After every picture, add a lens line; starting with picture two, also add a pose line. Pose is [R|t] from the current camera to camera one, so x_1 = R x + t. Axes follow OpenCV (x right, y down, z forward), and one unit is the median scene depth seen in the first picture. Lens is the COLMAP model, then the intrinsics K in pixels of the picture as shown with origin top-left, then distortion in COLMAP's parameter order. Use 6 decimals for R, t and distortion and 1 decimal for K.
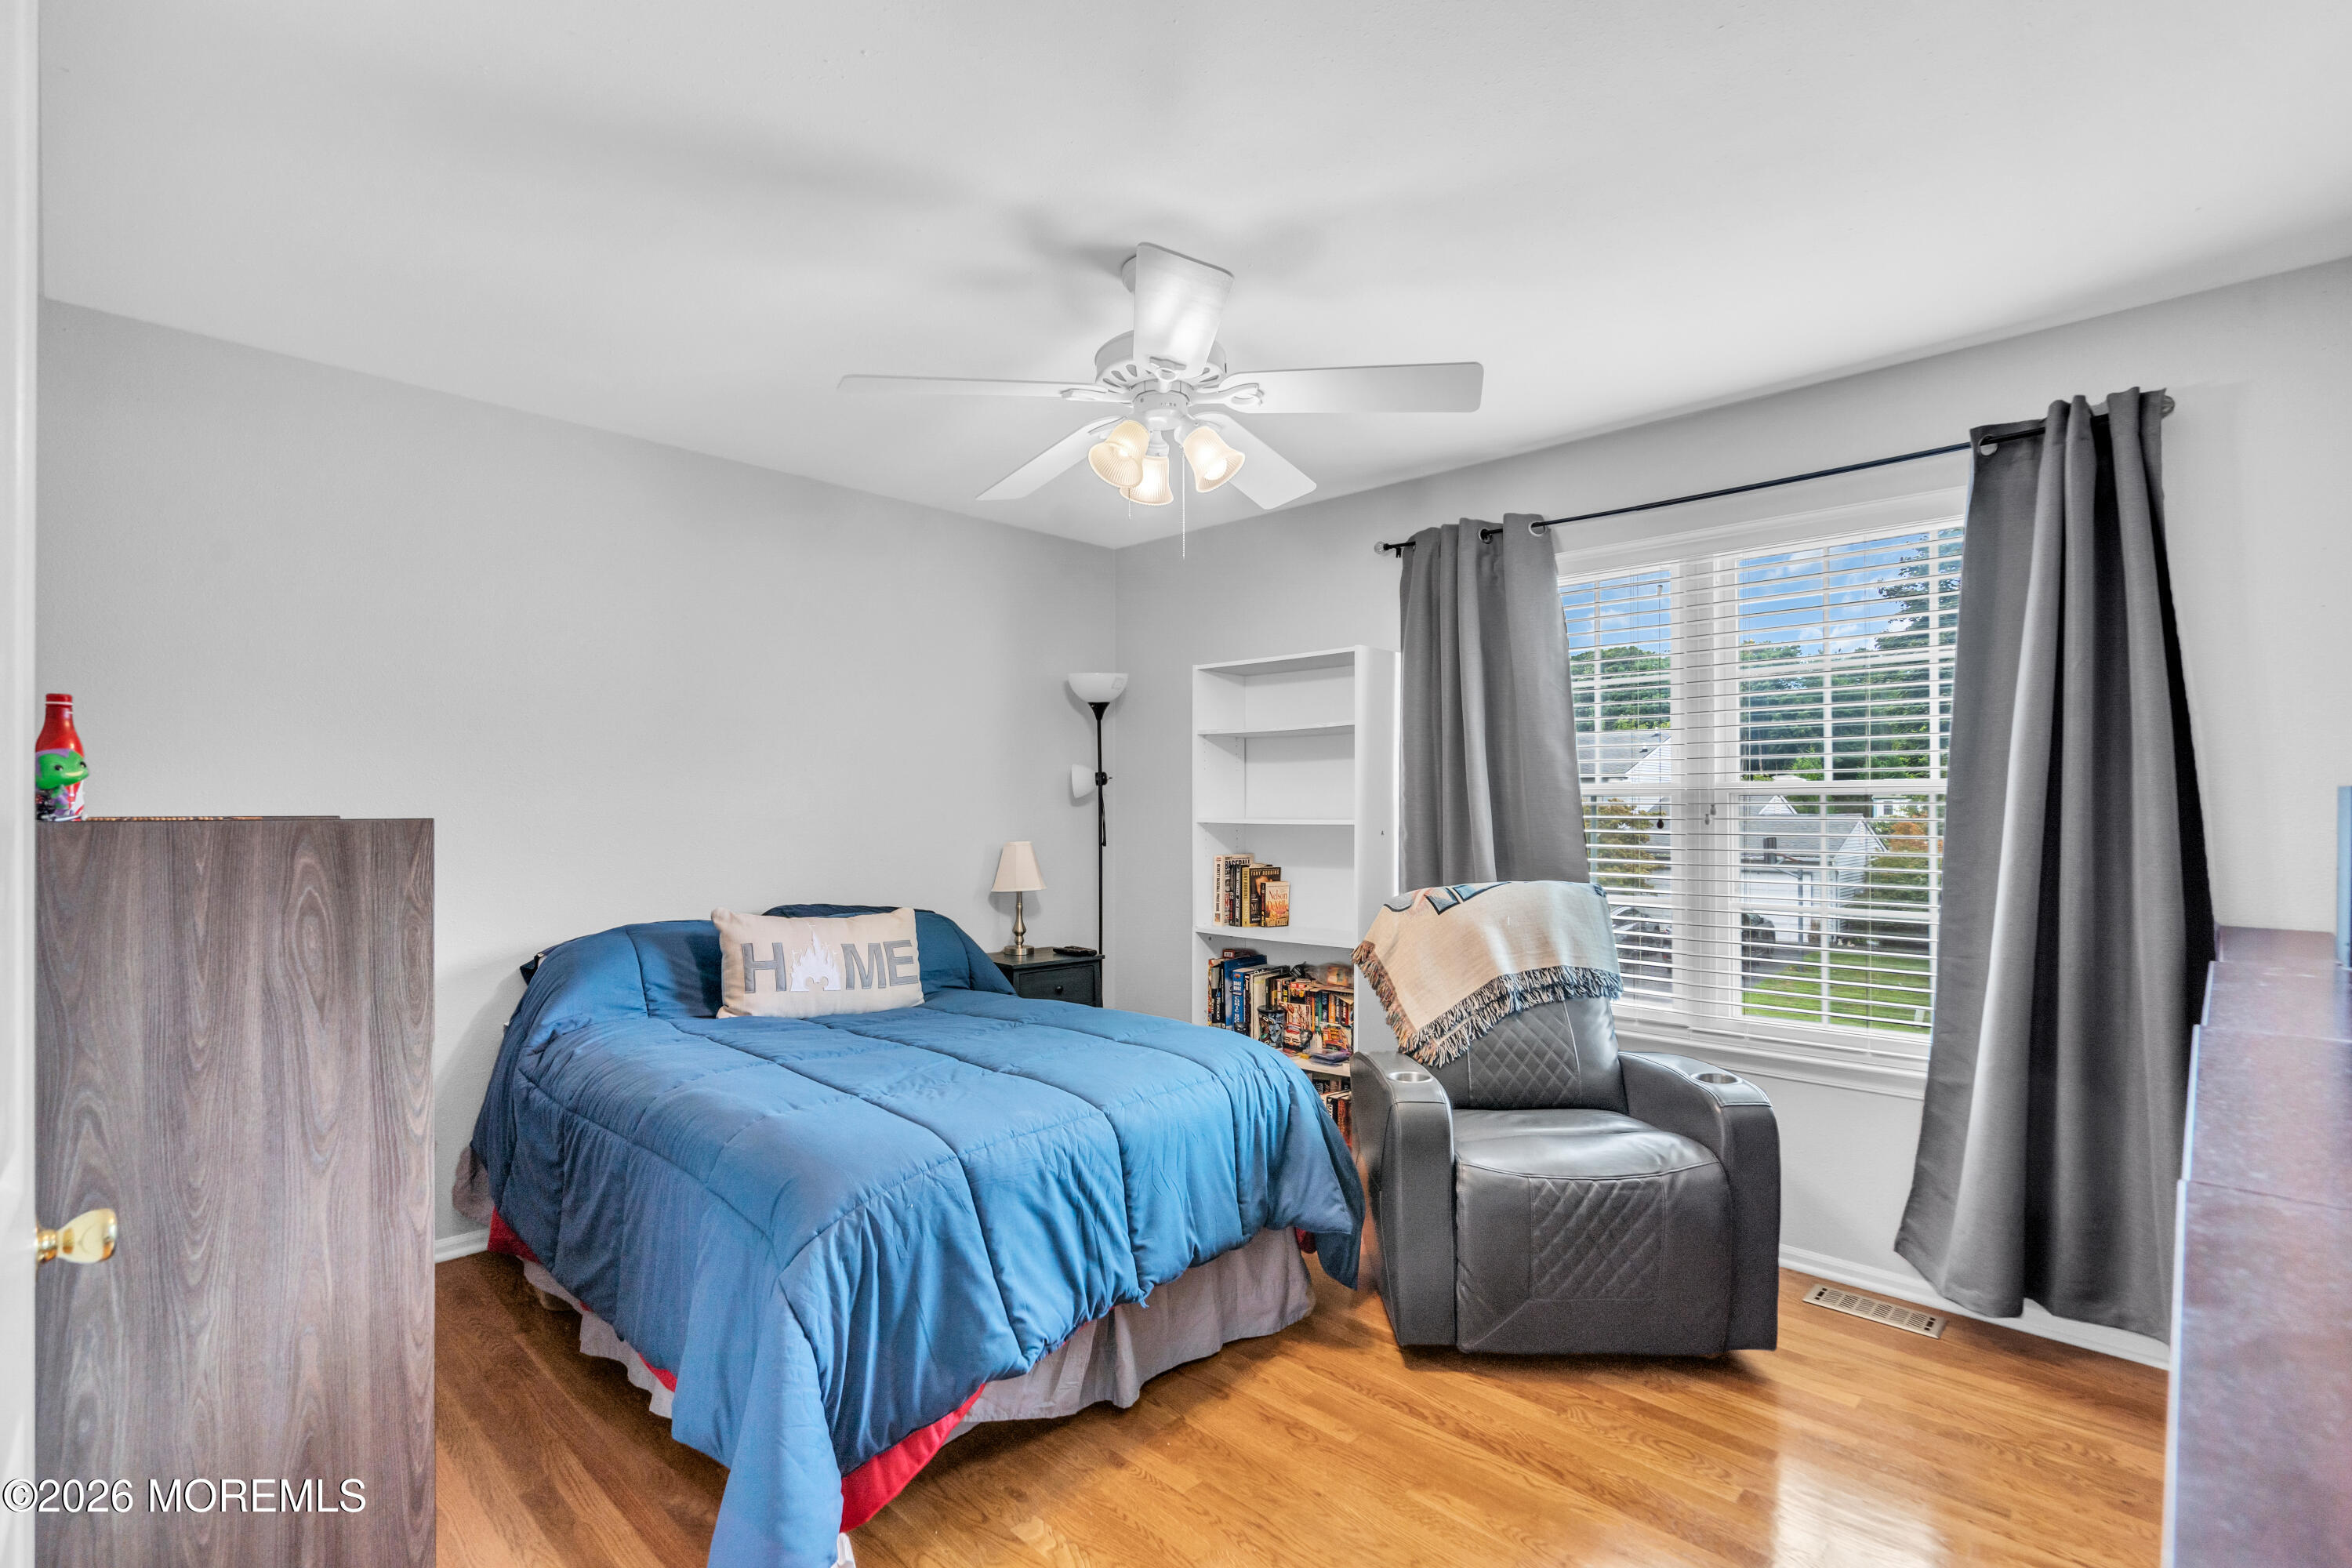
lens RADIAL K [[1073.4, 0, 1187.4], [0, 1073.4, 800.0], [0, 0, 1]] dist [0.000286, 0.000032]
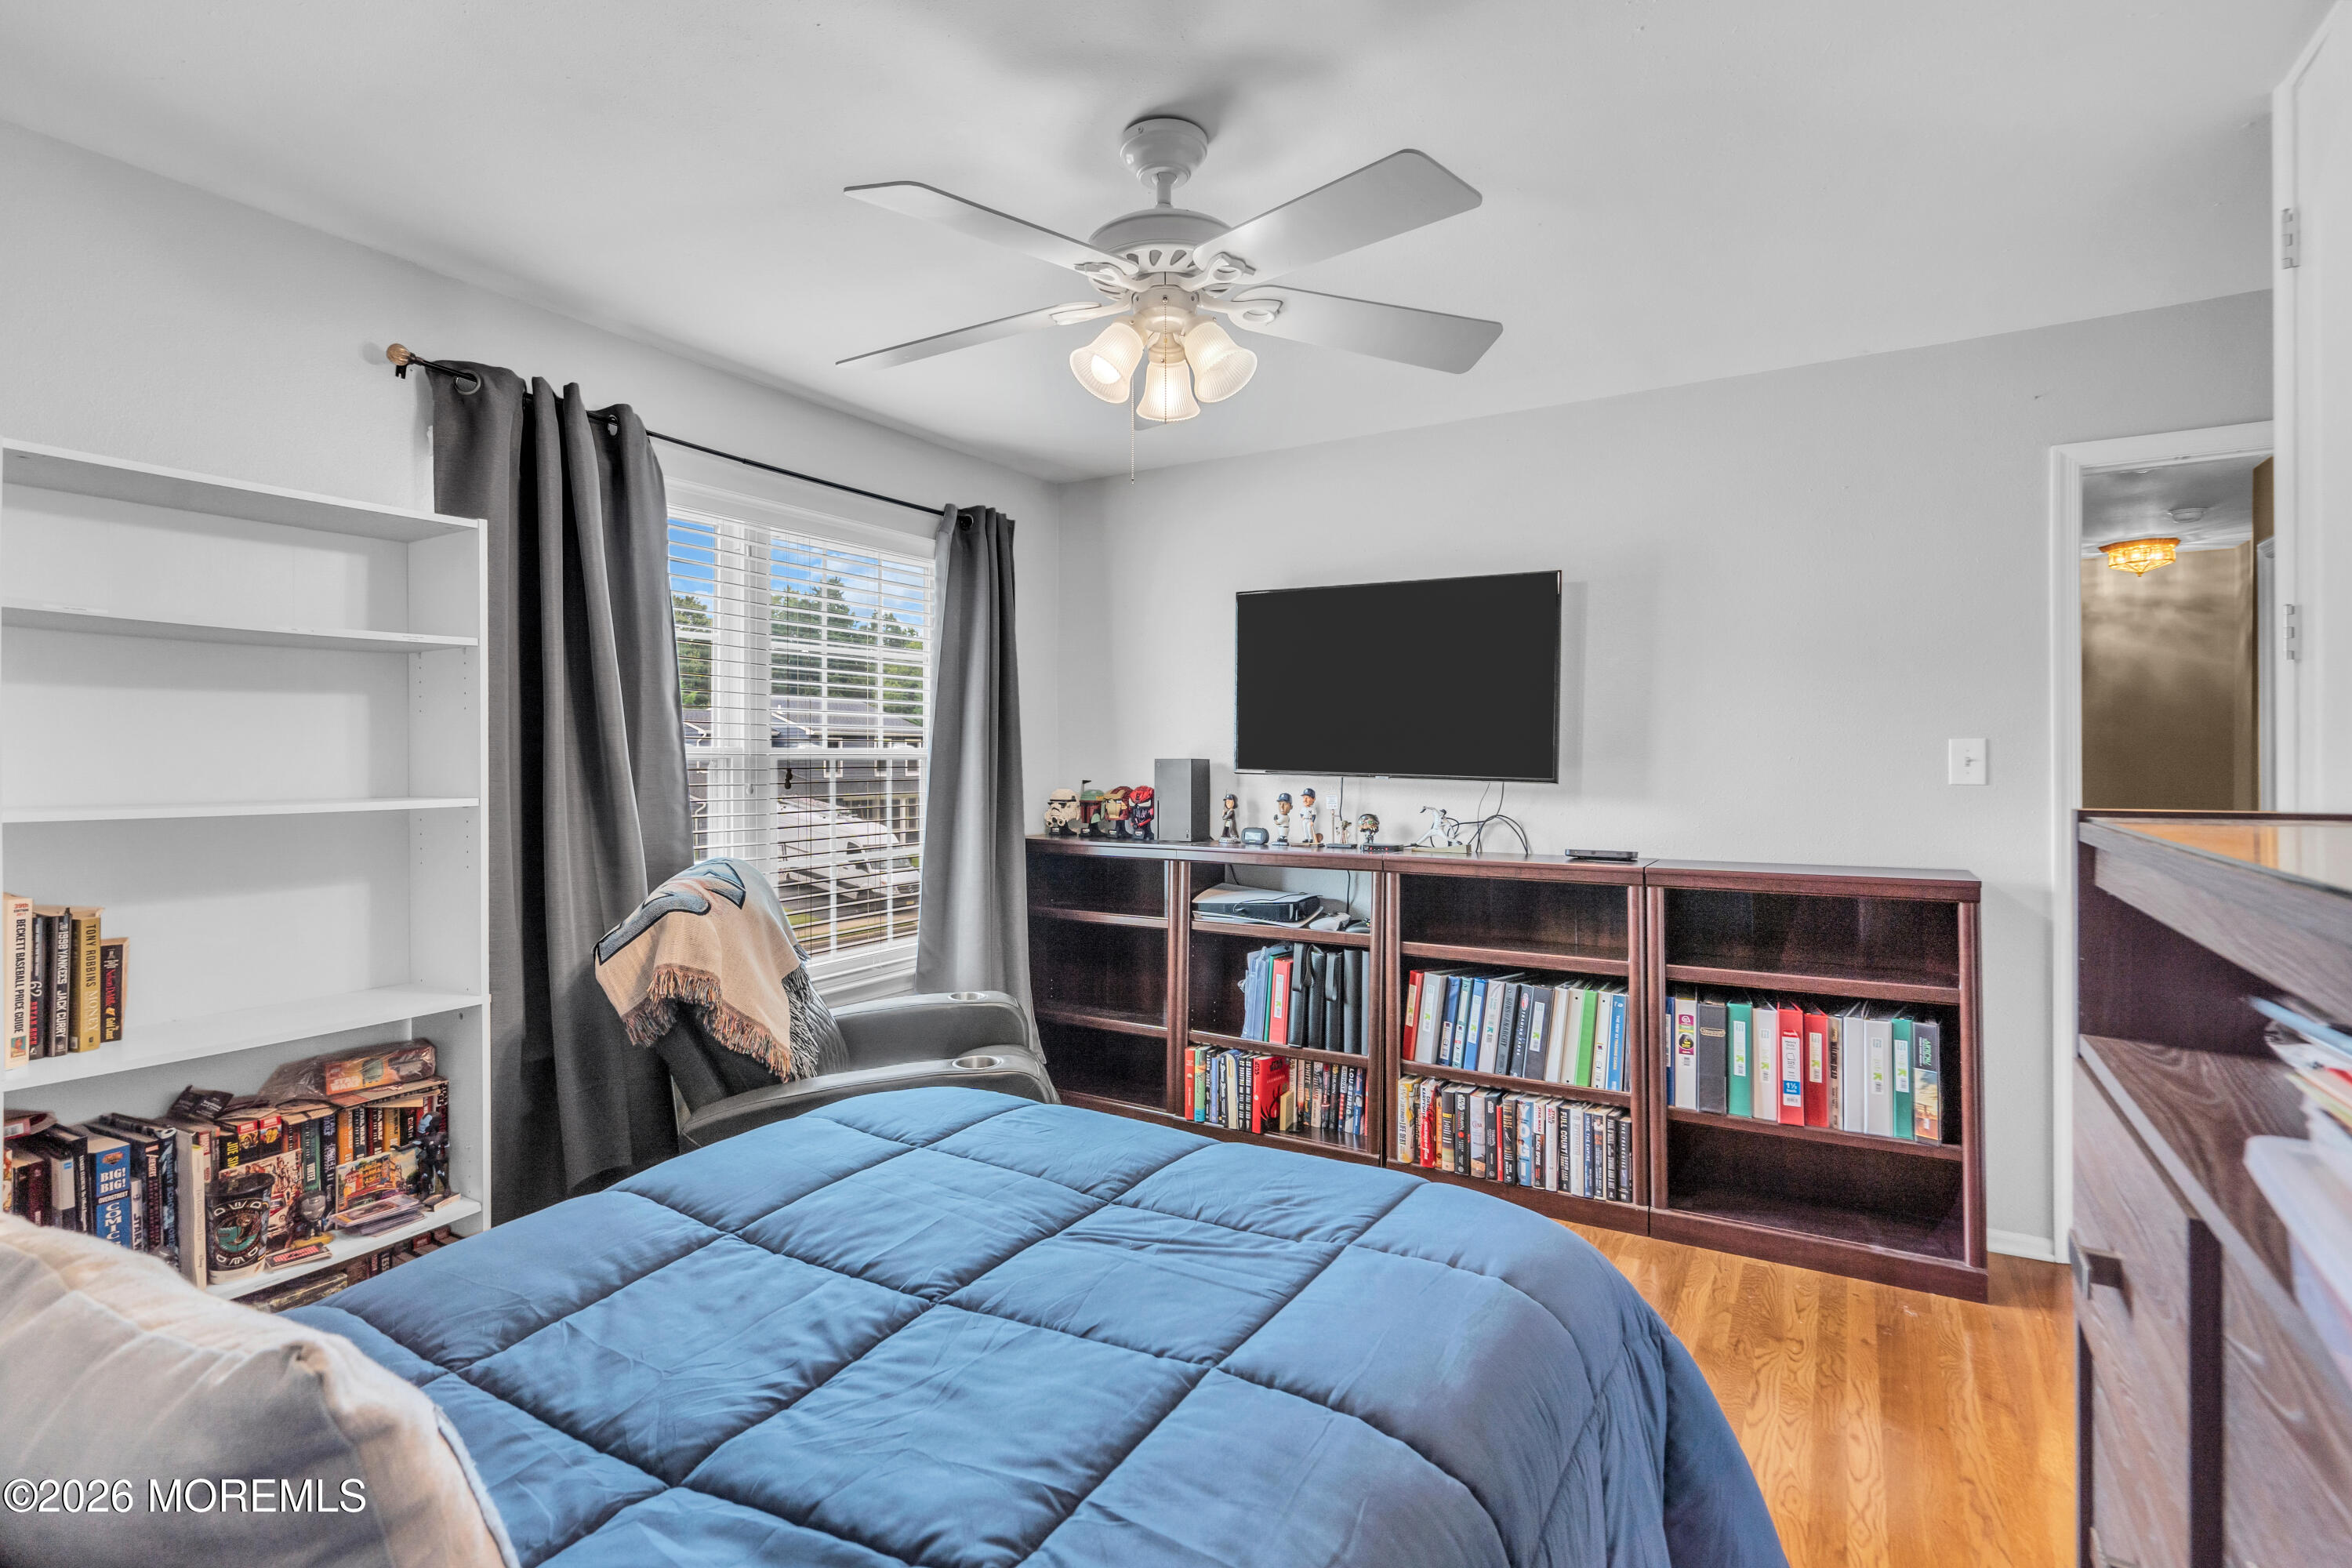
lens RADIAL K [[1082.4, 0, 1184.7], [0, 1082.4, 772.7], [0, 0, 1]] dist [-0.003219, -0.000529]
pose [[-0.207897, -0.010524, 0.978094, -0.609945], [-0.001230, 0.999944, 0.010498, -0.004079], [-0.978150, 0.000979, -0.207898, 0.816519]]
